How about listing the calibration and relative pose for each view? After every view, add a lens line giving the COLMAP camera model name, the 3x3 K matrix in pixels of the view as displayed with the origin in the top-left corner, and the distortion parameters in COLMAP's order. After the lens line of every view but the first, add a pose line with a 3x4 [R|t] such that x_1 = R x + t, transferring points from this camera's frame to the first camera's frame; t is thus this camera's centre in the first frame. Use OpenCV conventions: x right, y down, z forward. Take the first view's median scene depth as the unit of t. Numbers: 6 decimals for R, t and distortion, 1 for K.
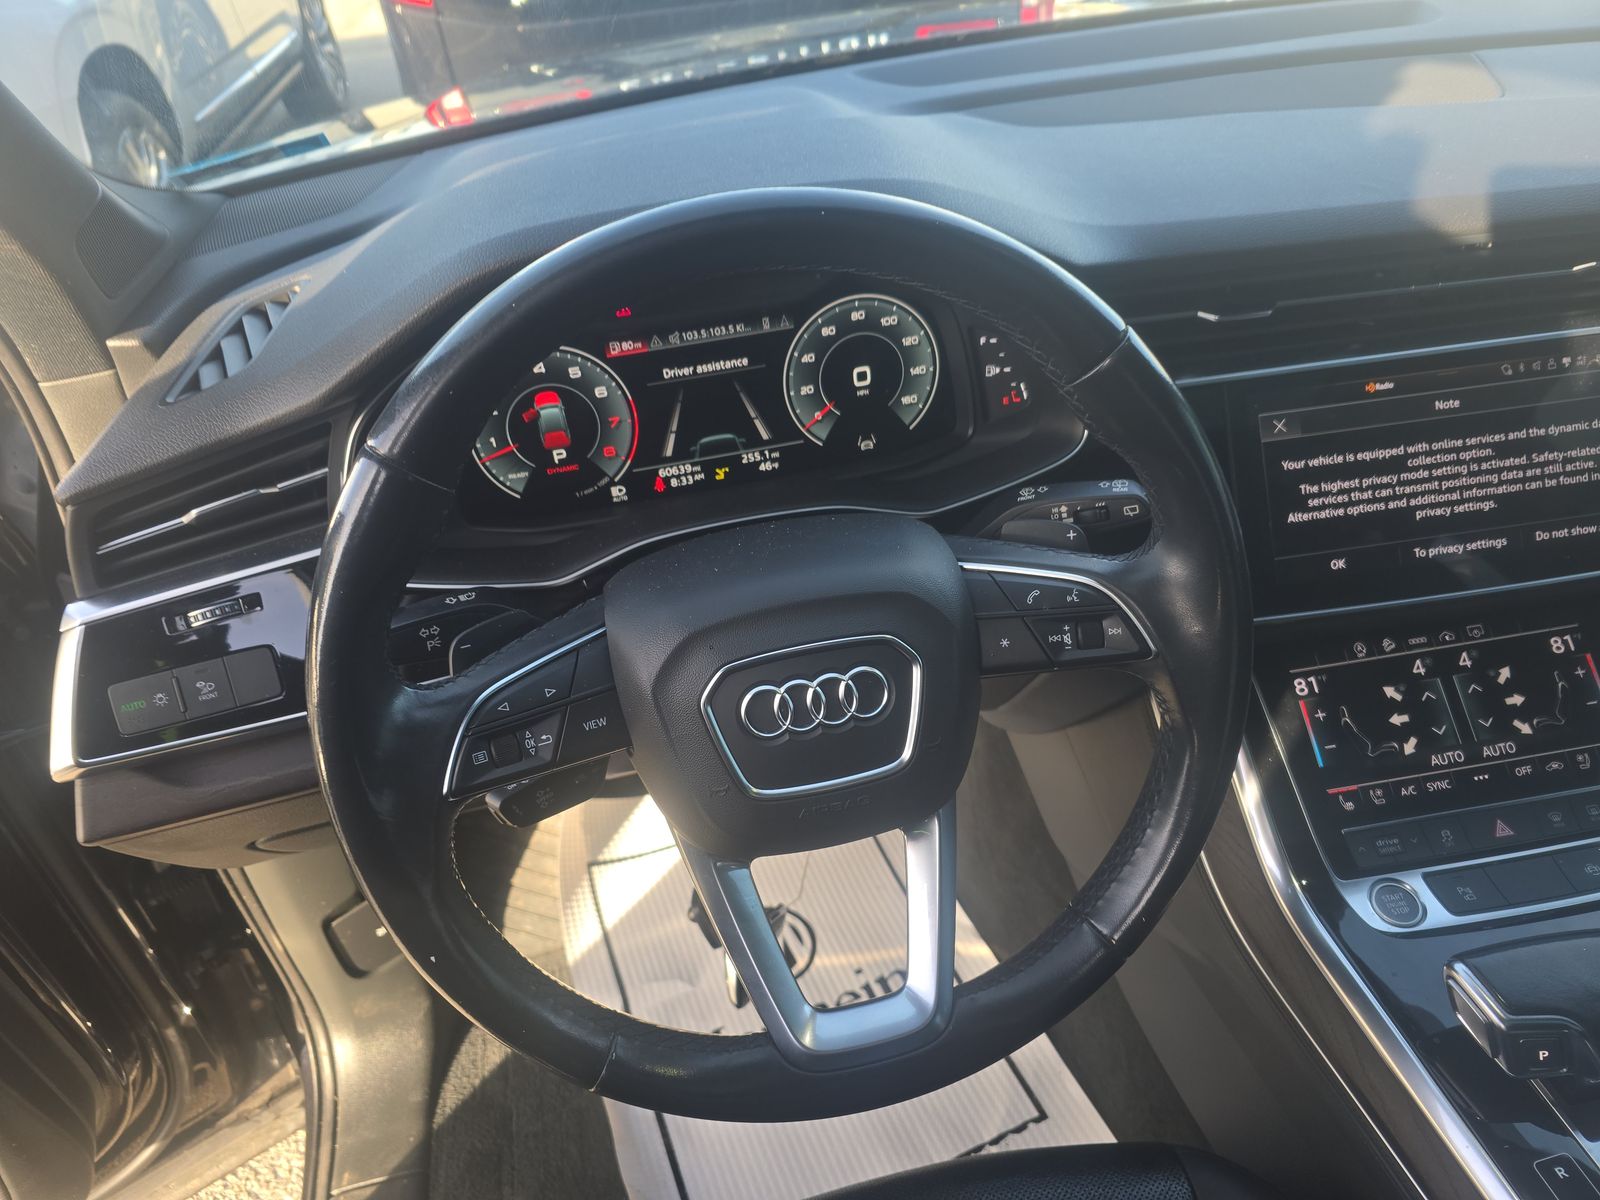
lens RADIAL K [[1091.4, 0, 800.0], [0, 1091.4, 600.0], [0, 0, 1]] dist [-0.028580, 0.003295]
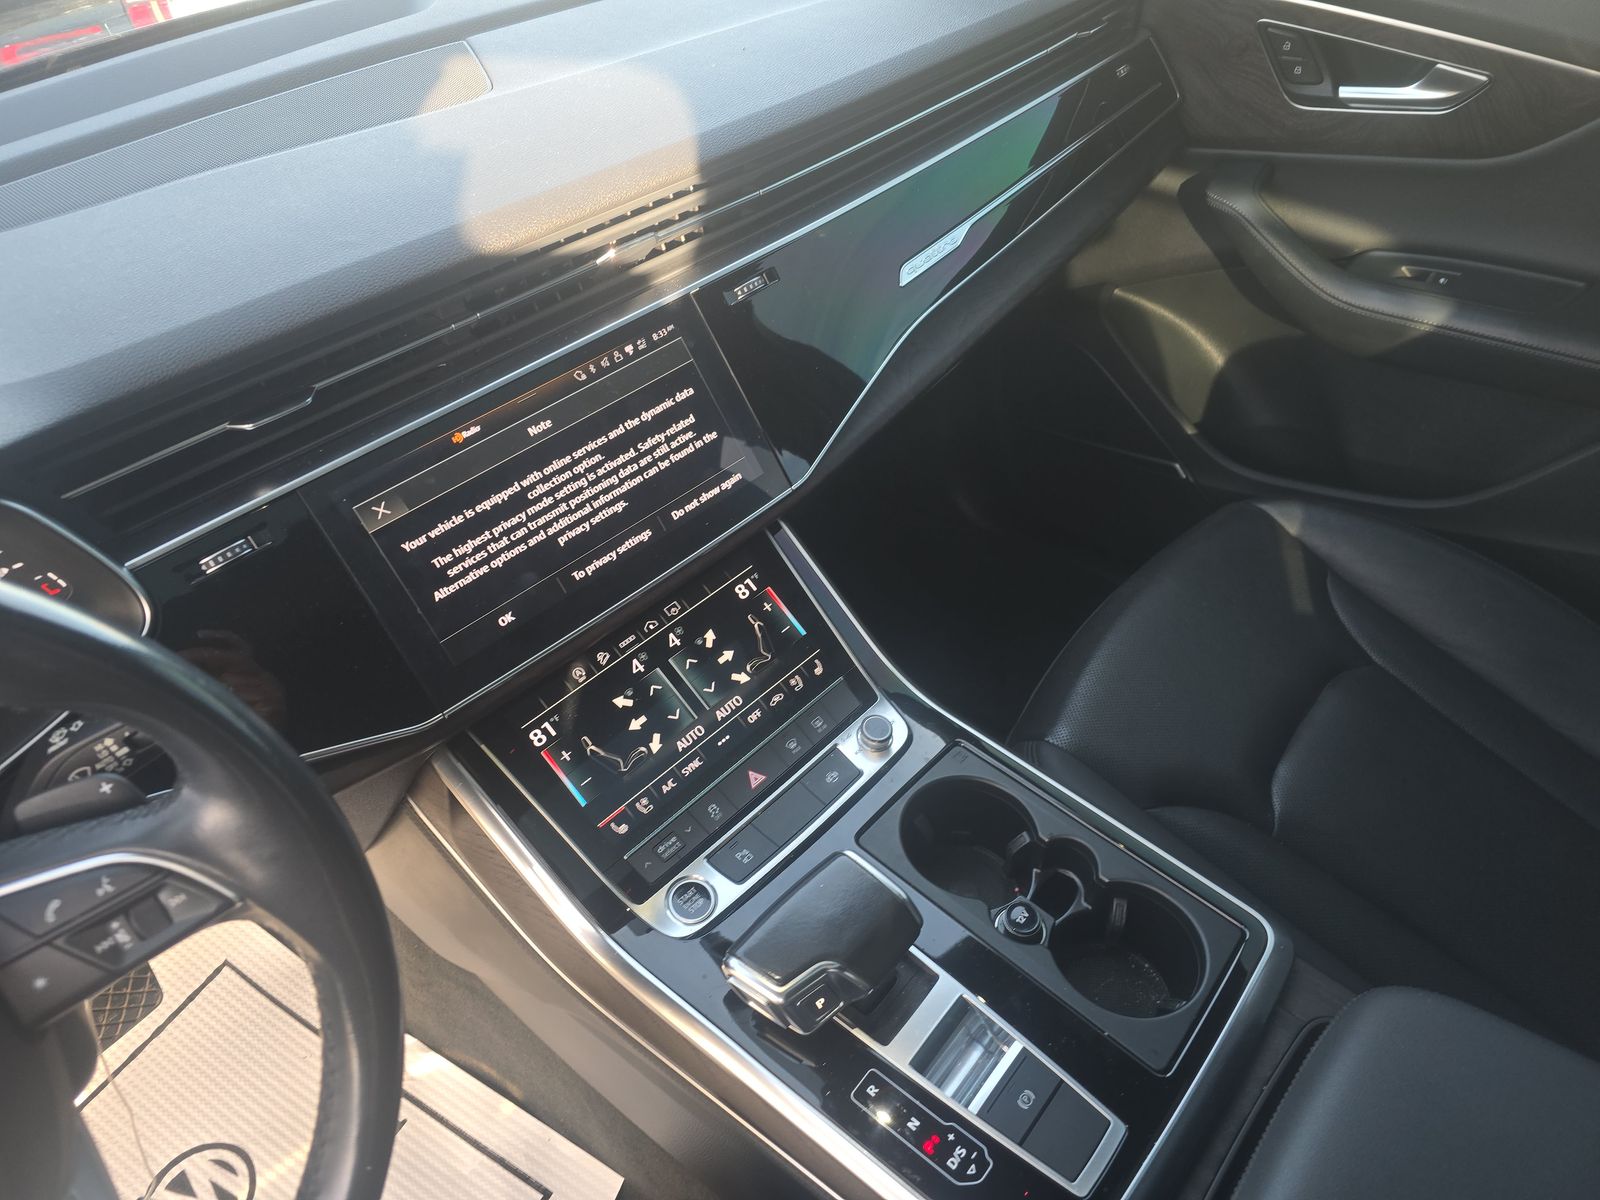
lens RADIAL K [[1057.4, 0, 800.3], [0, 1057.4, 652.0], [0, 0, 1]] dist [-0.008458, -0.005935]
pose [[0.780848, -0.409900, 0.471442, 0.242863], [0.376375, 0.910983, 0.168675, -0.066641], [-0.498616, 0.045729, 0.865616, 0.052660]]
